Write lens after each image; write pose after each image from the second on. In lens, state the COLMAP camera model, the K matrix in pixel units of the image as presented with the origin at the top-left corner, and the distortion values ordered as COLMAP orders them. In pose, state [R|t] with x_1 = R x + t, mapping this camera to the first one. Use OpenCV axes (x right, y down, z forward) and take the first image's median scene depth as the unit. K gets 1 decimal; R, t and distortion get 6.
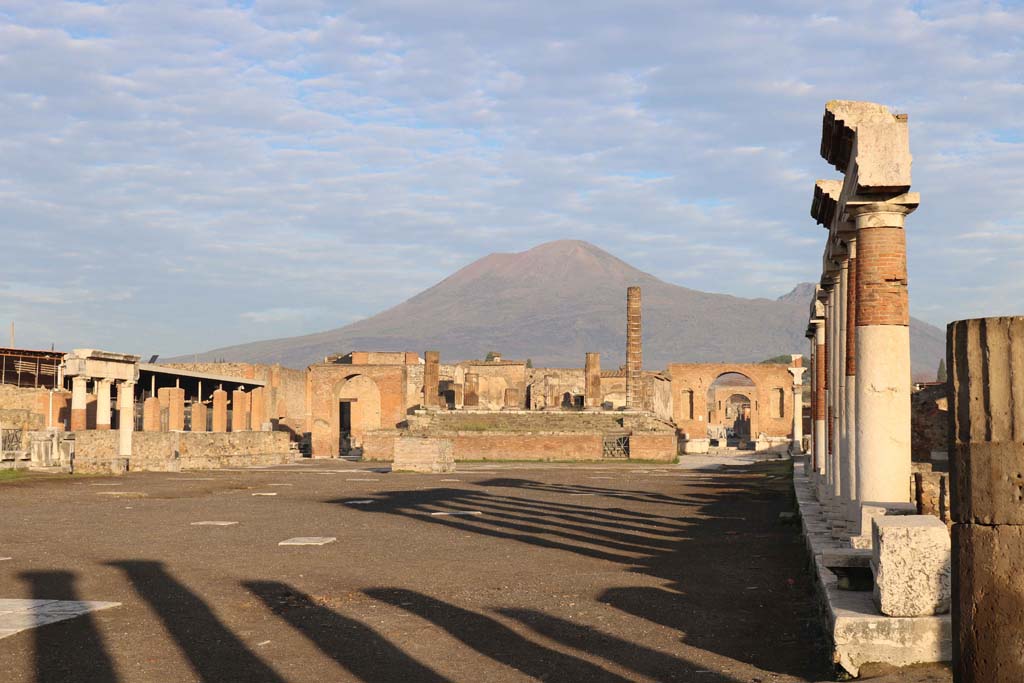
lens RADIAL K [[1088.6, 0, 512.0], [0, 1088.6, 341.5], [0, 0, 1]] dist [-0.003034, -0.002117]
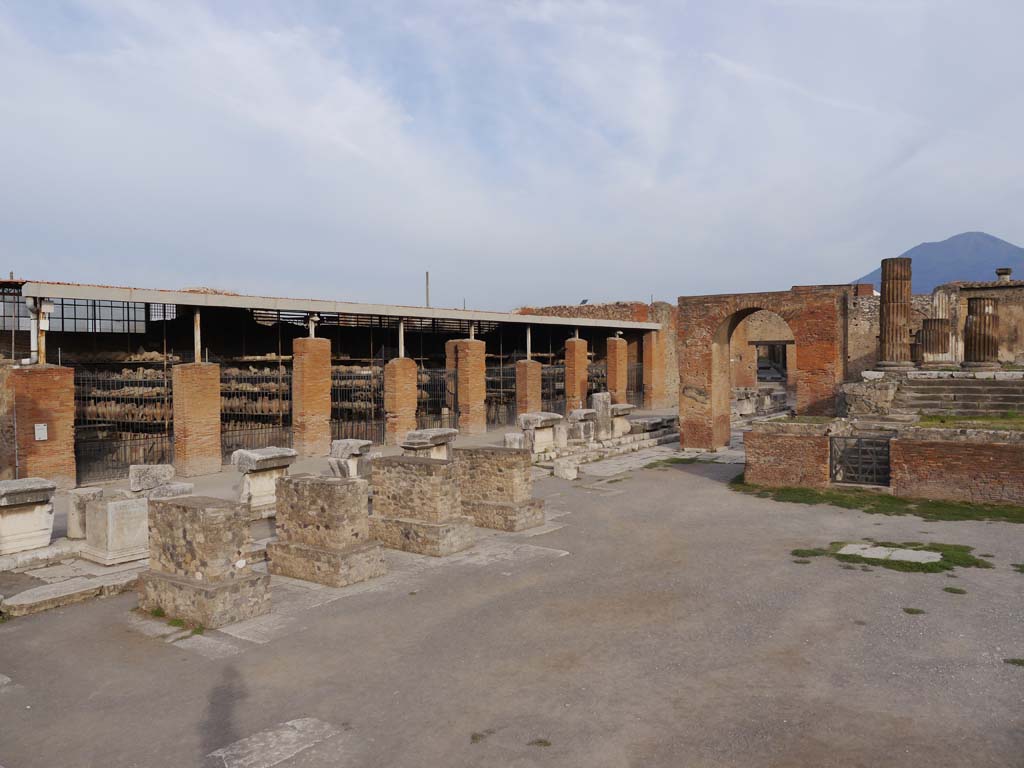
lens RADIAL K [[833.9, 0, 512.0], [0, 833.9, 384.0], [0, 0, 1]] dist [-0.001918, -0.001064]
pose [[0.878414, 0.003670, -0.477886, -0.044864], [0.048694, 0.994079, 0.097141, 0.021021], [0.475413, -0.108600, 0.873034, 0.554387]]
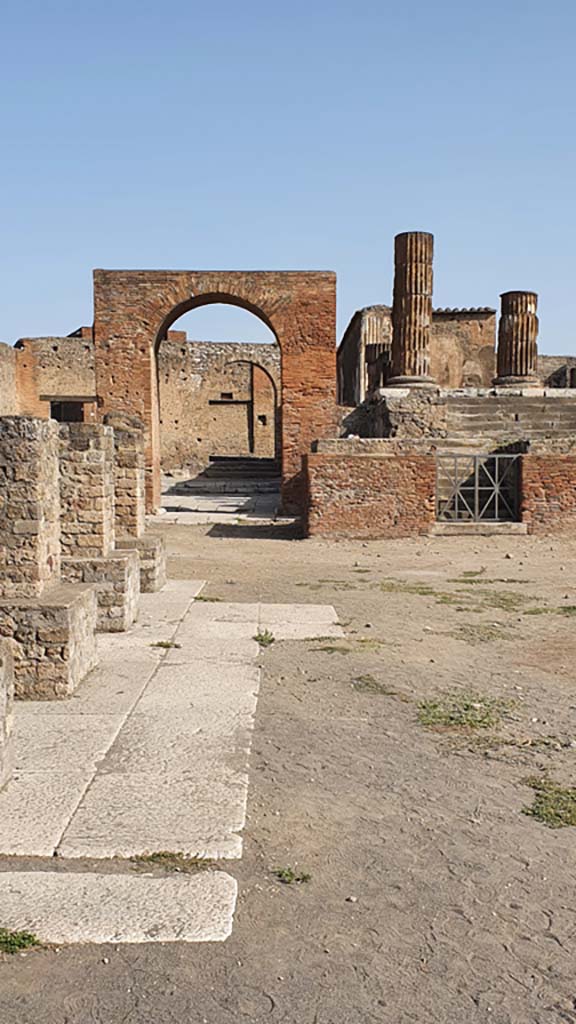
lens RADIAL K [[1106.1, 0, 288.0], [0, 1106.1, 512.0], [0, 0, 1]] dist [0.163477, 0.000236]
pose [[0.992757, -0.004313, 0.120064, -0.164684], [-0.010191, 0.992730, 0.119931, 0.058594], [-0.119709, -0.120285, 0.985495, 0.606301]]
